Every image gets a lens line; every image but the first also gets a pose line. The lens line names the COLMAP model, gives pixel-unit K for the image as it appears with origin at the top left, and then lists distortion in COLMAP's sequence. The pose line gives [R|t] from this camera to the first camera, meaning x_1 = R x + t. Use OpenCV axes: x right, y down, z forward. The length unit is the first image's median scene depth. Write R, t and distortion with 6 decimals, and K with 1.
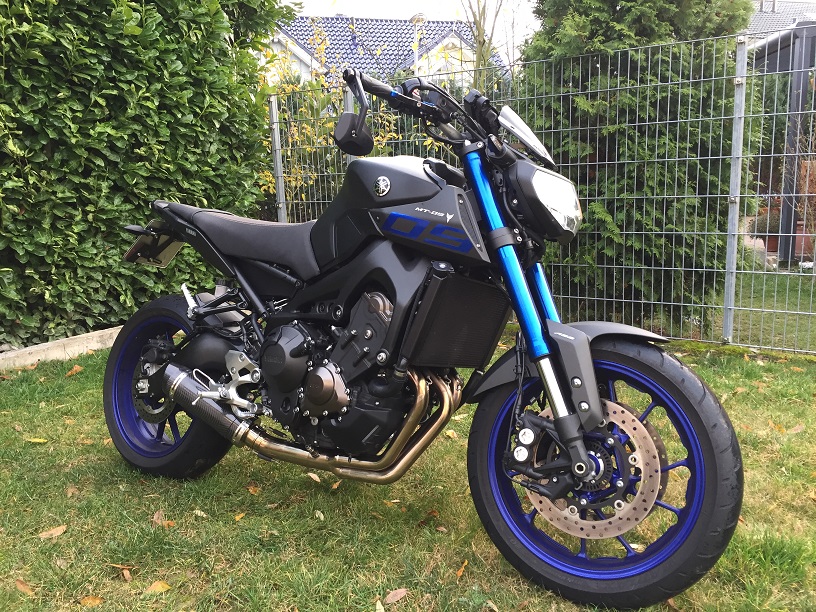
lens RADIAL K [[677.1, 0, 407.0], [0, 677.1, 304.1], [0, 0, 1]] dist [0.013464, 0.008392]
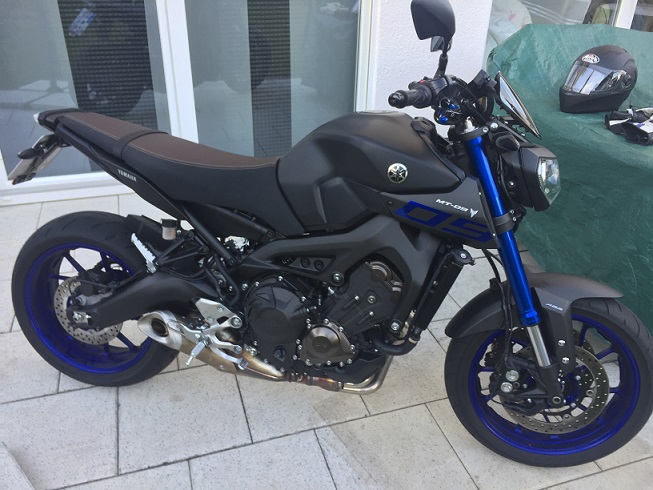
lens RADIAL K [[541.9, 0, 328.6], [0, 541.9, 247.1], [0, 0, 1]] dist [0.013464, 0.008392]
pose [[0.928894, -0.143148, 0.341562, -0.406932], [-0.006169, 0.916170, 0.400743, -0.381963], [-0.370294, -0.374355, 0.850142, 0.313661]]
